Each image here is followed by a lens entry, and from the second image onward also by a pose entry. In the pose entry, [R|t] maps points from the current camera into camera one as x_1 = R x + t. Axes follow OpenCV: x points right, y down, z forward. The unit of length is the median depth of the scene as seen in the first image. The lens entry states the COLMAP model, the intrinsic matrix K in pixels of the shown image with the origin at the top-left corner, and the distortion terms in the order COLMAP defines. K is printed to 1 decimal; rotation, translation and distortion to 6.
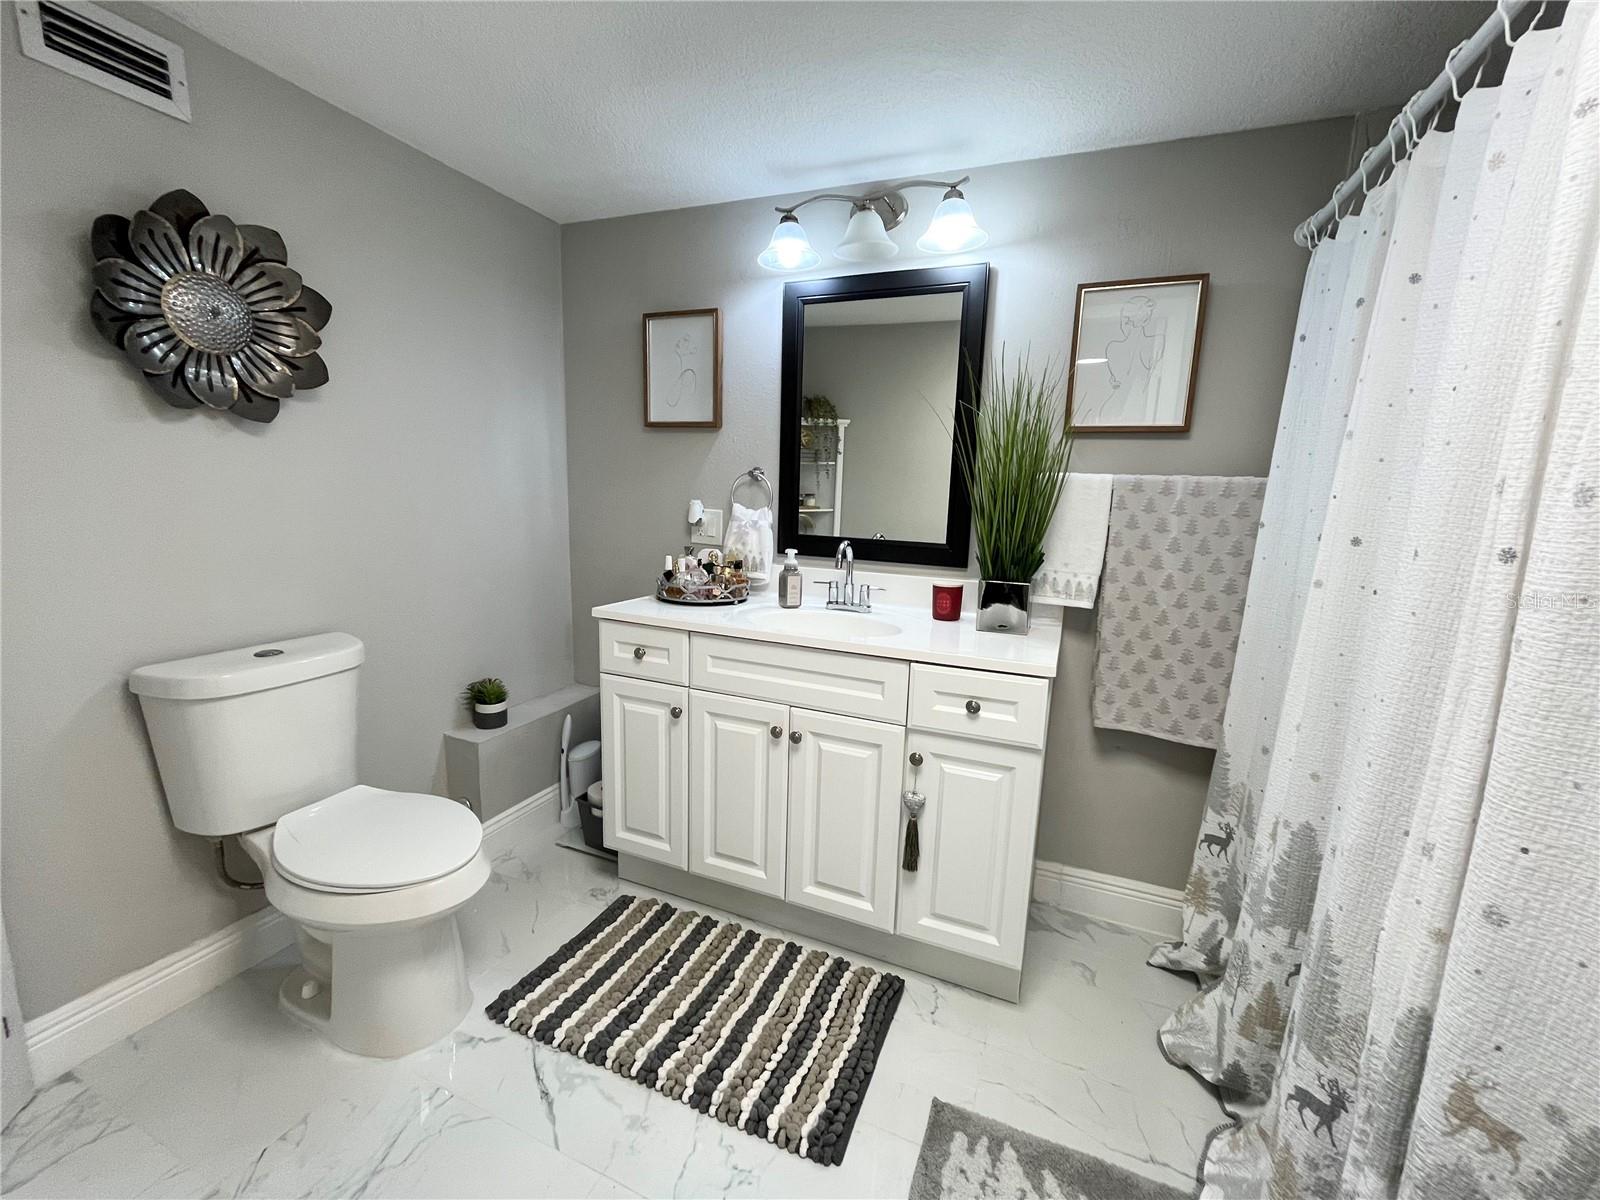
lens RADIAL K [[651.9, 0, 796.6], [0, 651.9, 600.8], [0, 0, 1]] dist [0.000176, -0.000756]
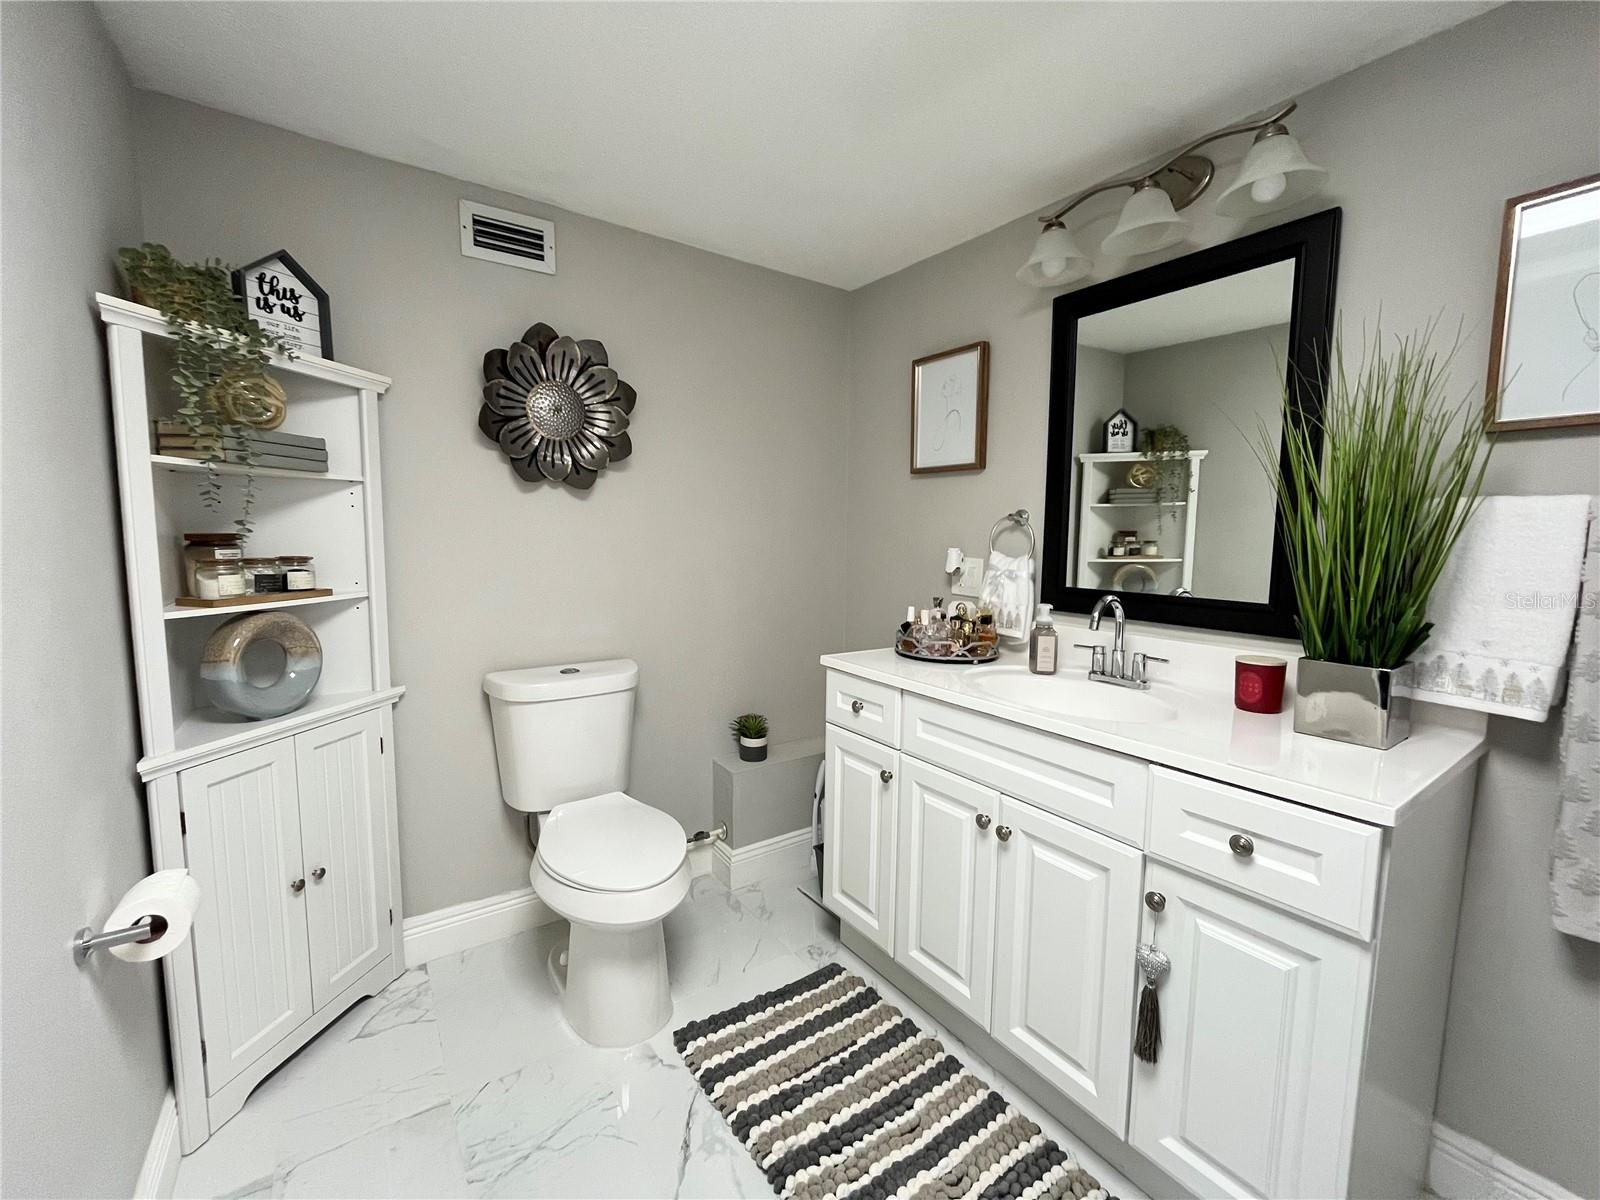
lens RADIAL K [[651.9, 0, 799.9], [0, 651.9, 600.1], [0, 0, 1]] dist [0.000176, -0.000756]
pose [[0.846786, 0.032010, -0.530969, 0.204763], [-0.075311, 0.995347, -0.060100, -0.012123], [0.526575, 0.090880, 0.845257, 0.150206]]
